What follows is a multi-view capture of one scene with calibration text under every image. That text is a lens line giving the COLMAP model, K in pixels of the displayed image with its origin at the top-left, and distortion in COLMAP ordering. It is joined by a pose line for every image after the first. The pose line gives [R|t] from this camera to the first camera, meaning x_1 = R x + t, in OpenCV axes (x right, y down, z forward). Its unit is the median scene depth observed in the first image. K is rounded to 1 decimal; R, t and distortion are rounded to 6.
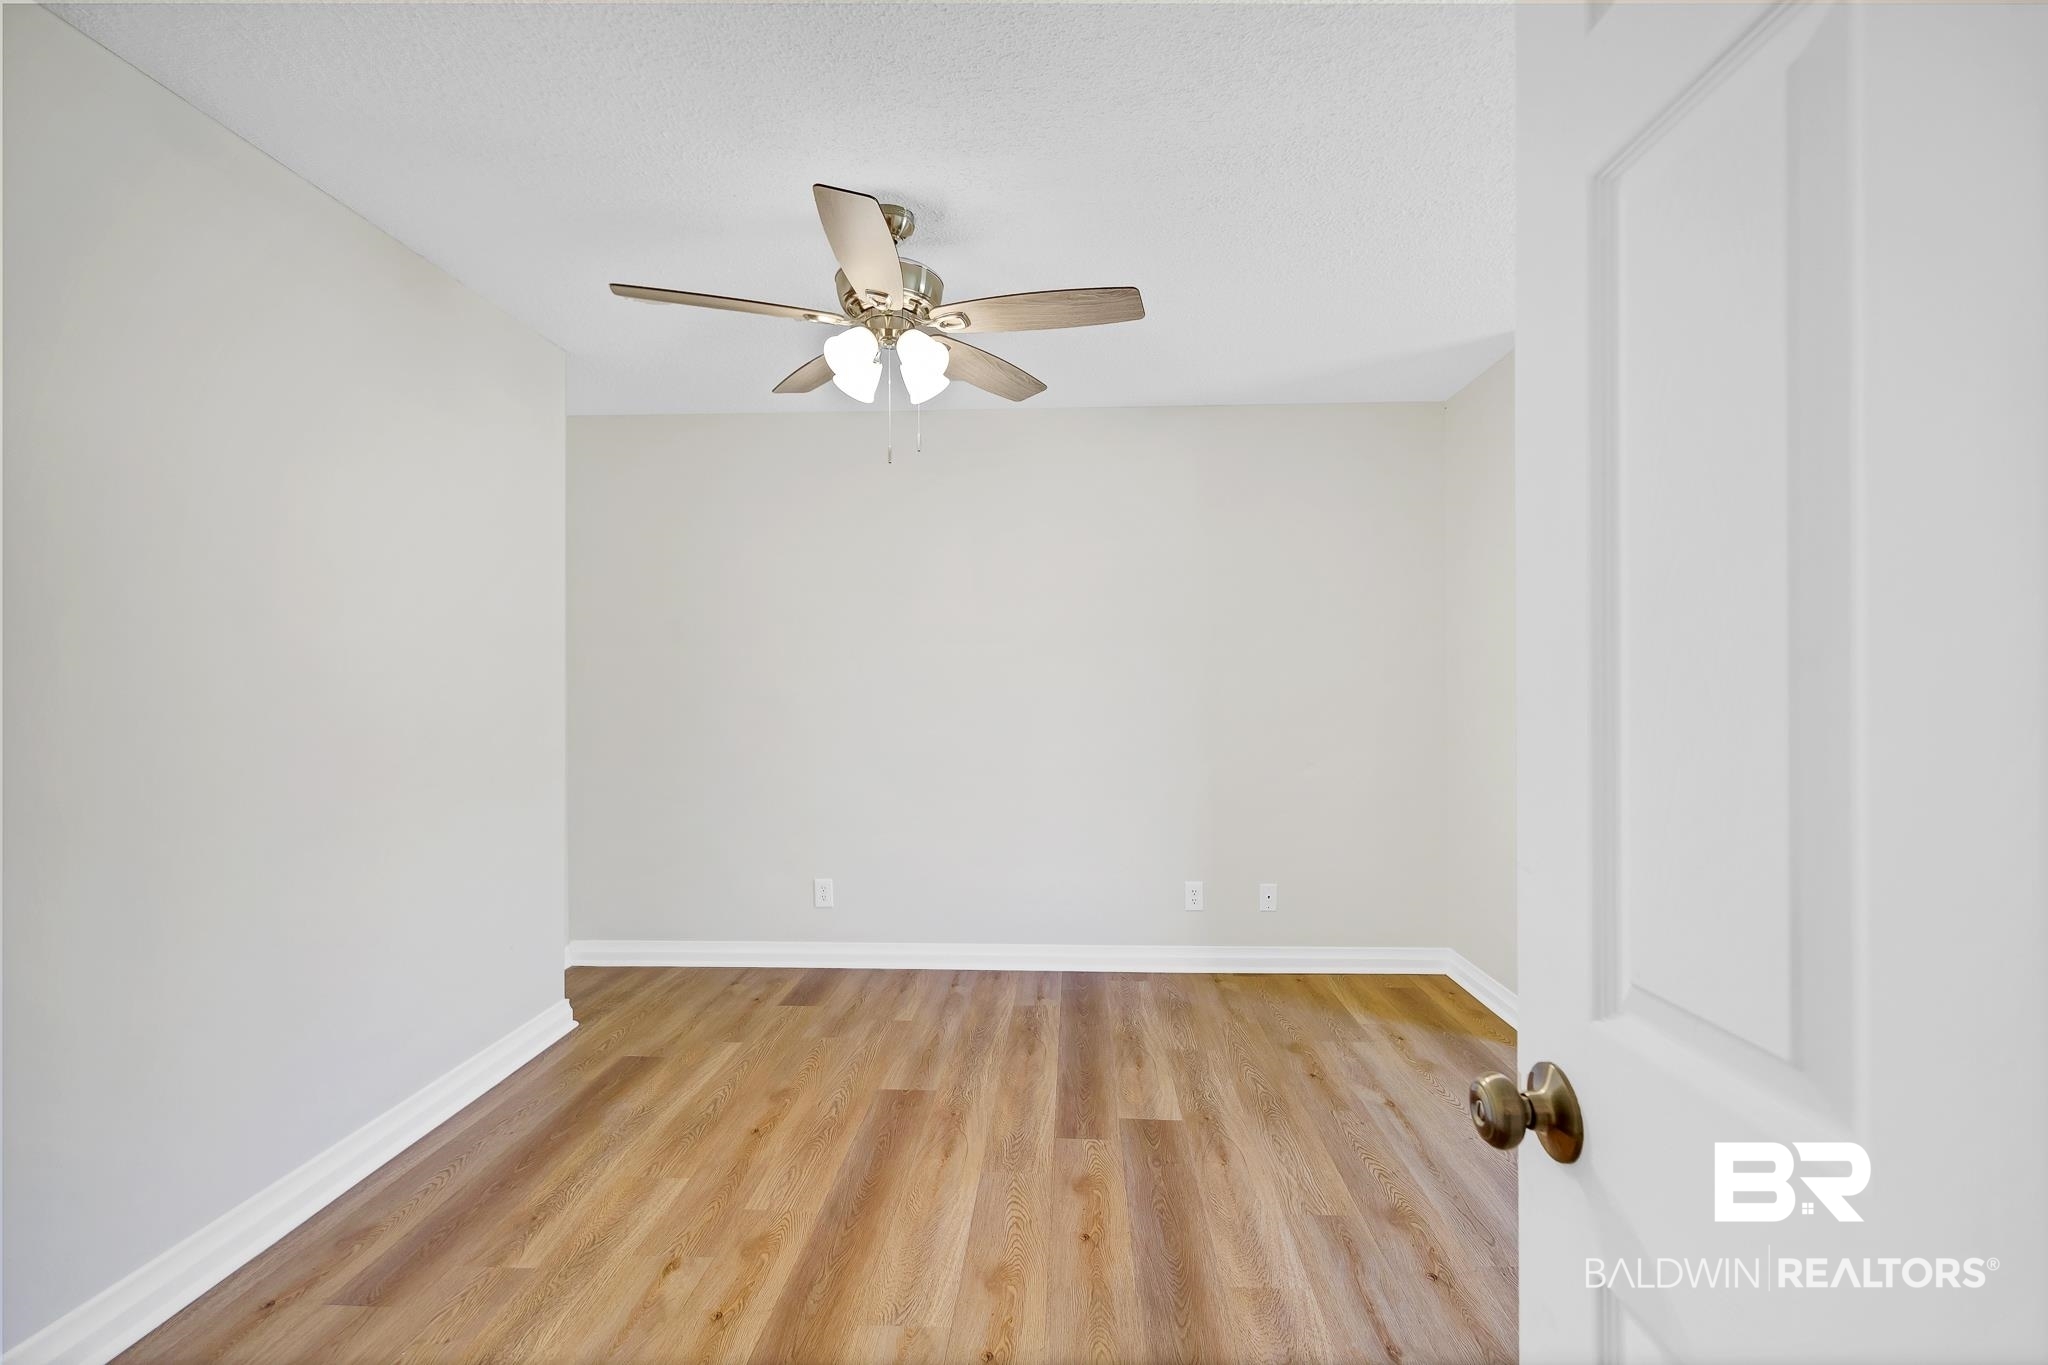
lens RADIAL K [[937.3, 0, 1024.0], [0, 937.3, 682.5], [0, 0, 1]] dist [-0.002183, 0.000006]
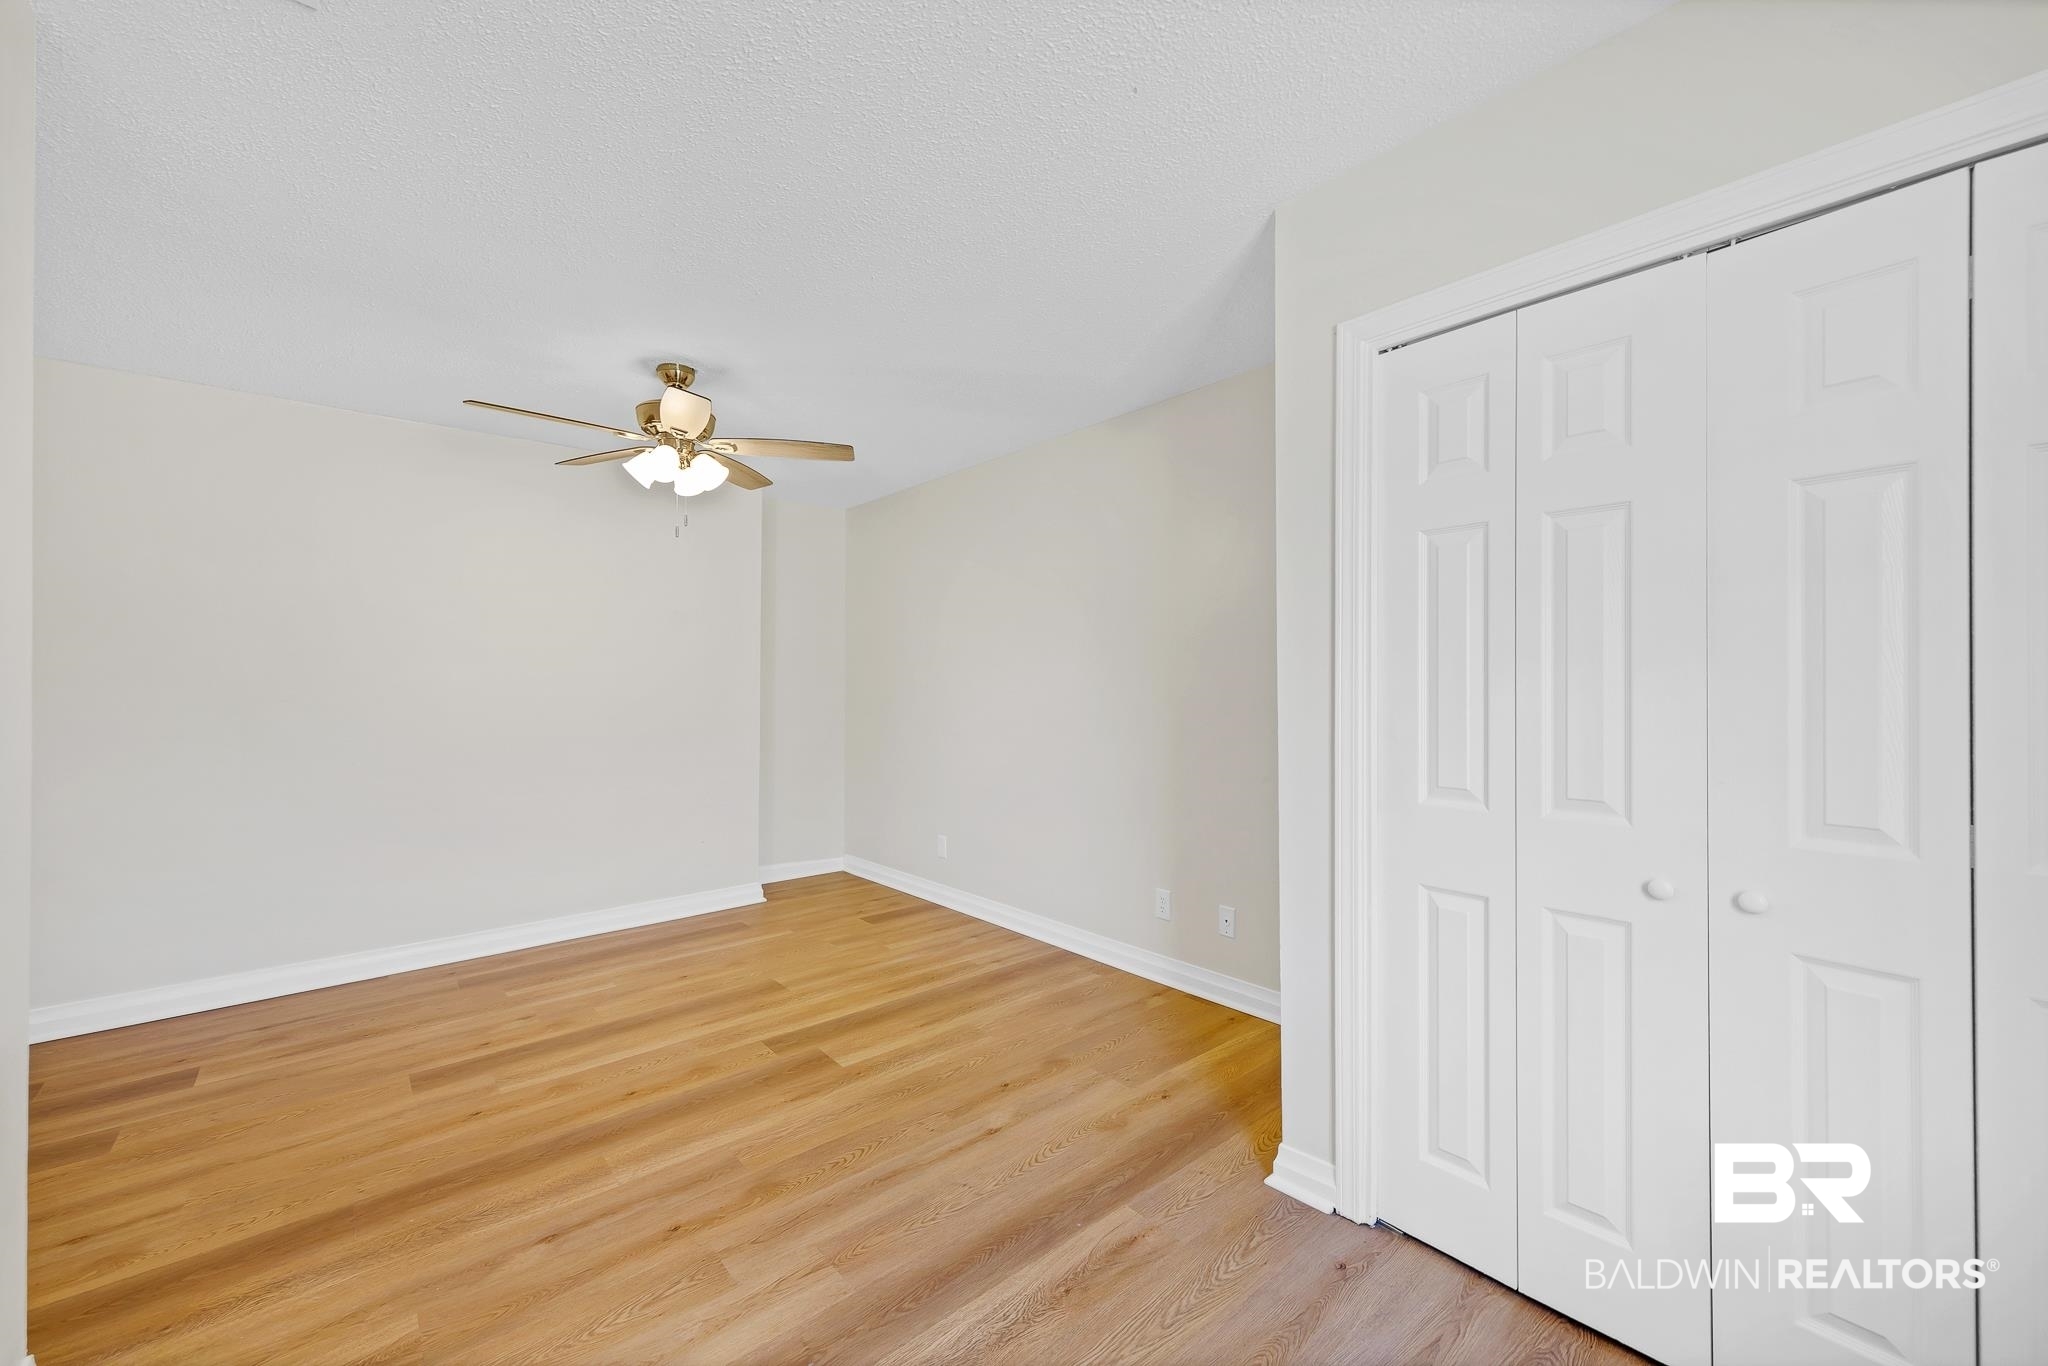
lens RADIAL K [[810.3, 0, 1024.0], [0, 810.3, 683.0], [0, 0, 1]] dist [0.002164, 0.000101]
pose [[0.693548, 0.002450, -0.720406, 0.928807], [0.000020, 0.999994, 0.003420, -0.007642], [0.720410, -0.002386, 0.693544, 0.418605]]
